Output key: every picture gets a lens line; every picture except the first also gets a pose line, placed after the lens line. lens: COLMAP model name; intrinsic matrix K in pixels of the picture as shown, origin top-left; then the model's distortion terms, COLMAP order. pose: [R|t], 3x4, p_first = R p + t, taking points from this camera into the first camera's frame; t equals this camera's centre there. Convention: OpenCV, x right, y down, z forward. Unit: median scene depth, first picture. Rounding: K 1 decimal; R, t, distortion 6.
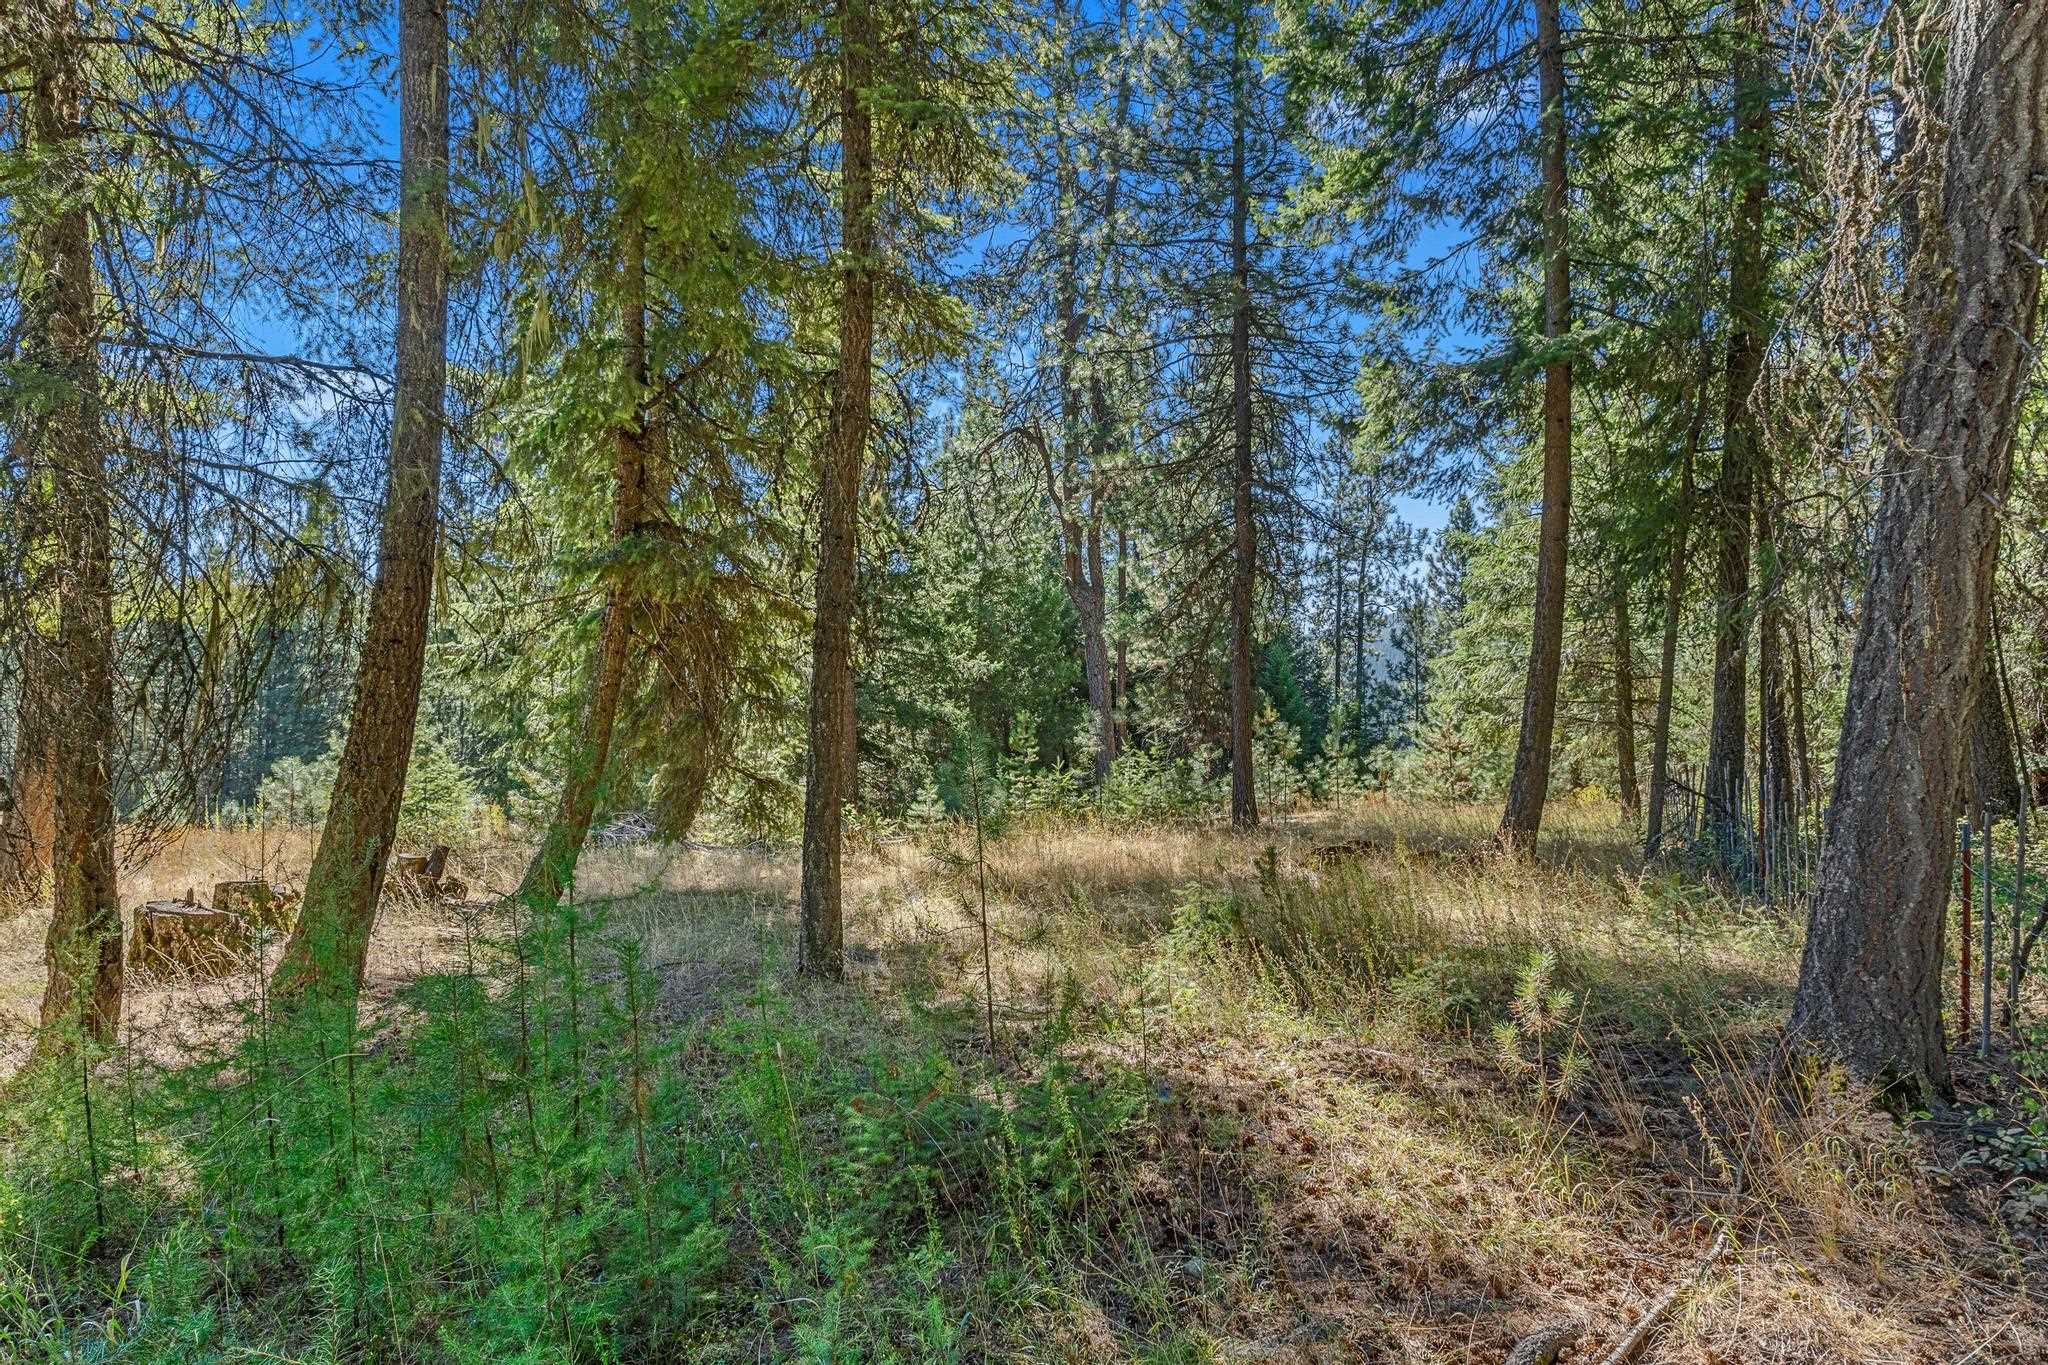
lens RADIAL K [[1297.3, 0, 1024.0], [0, 1297.3, 680.3], [0, 0, 1]] dist [0.001545, 0.000331]
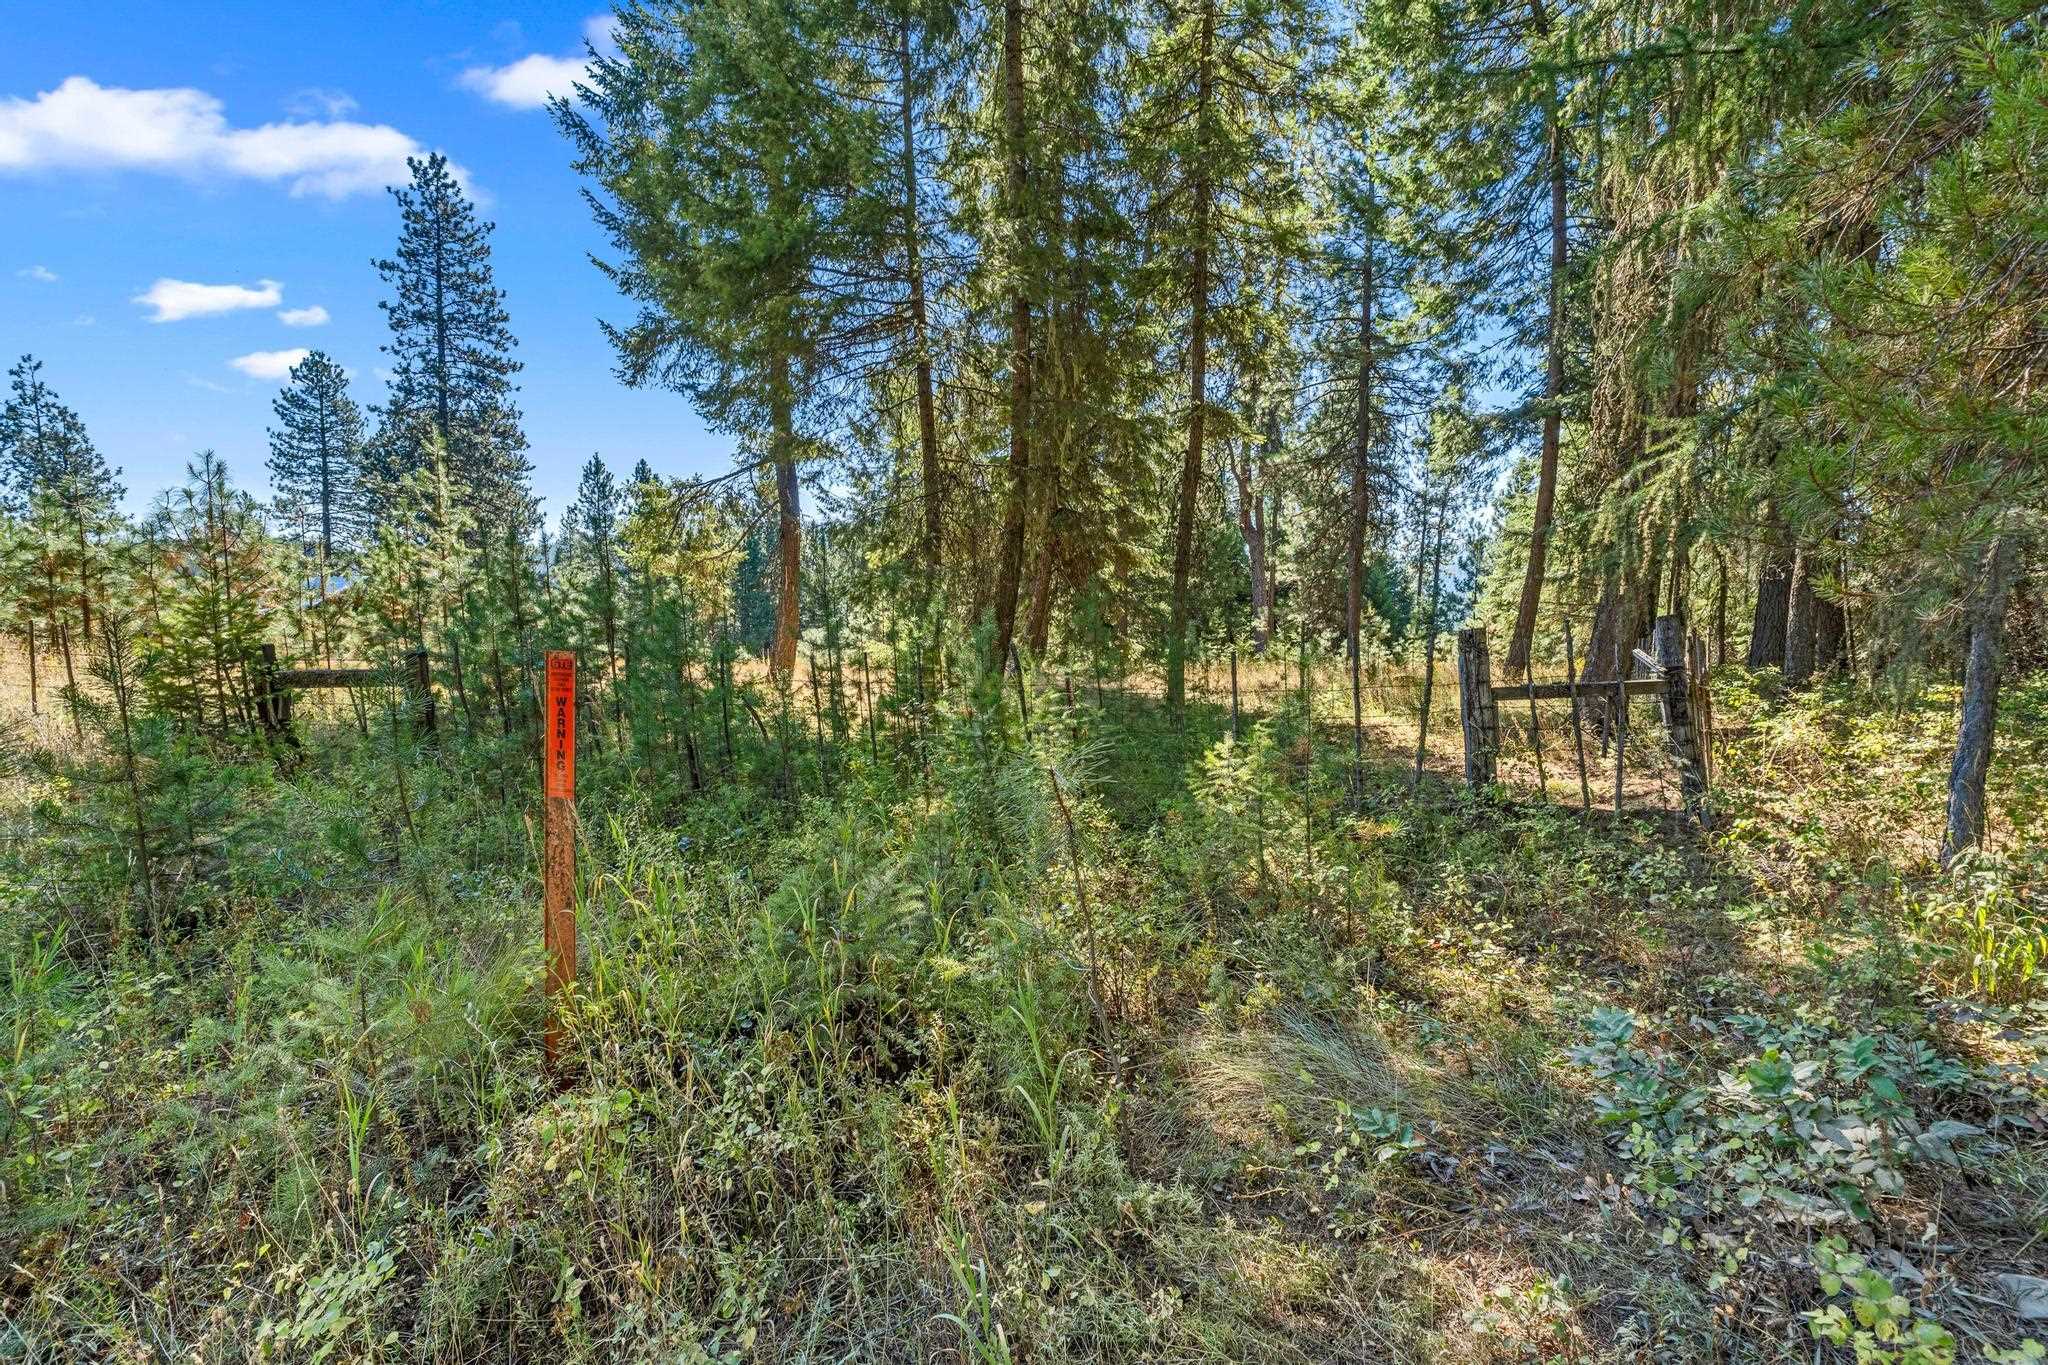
lens RADIAL K [[884.0, 0, 1023.6], [0, 884.0, 684.1], [0, 0, 1]] dist [-0.000113, -0.000045]
pose [[0.983169, 0.026042, -0.180832, -0.034099], [-0.006692, 0.994258, 0.106803, 0.001805], [0.182575, -0.103796, 0.977698, -0.164181]]
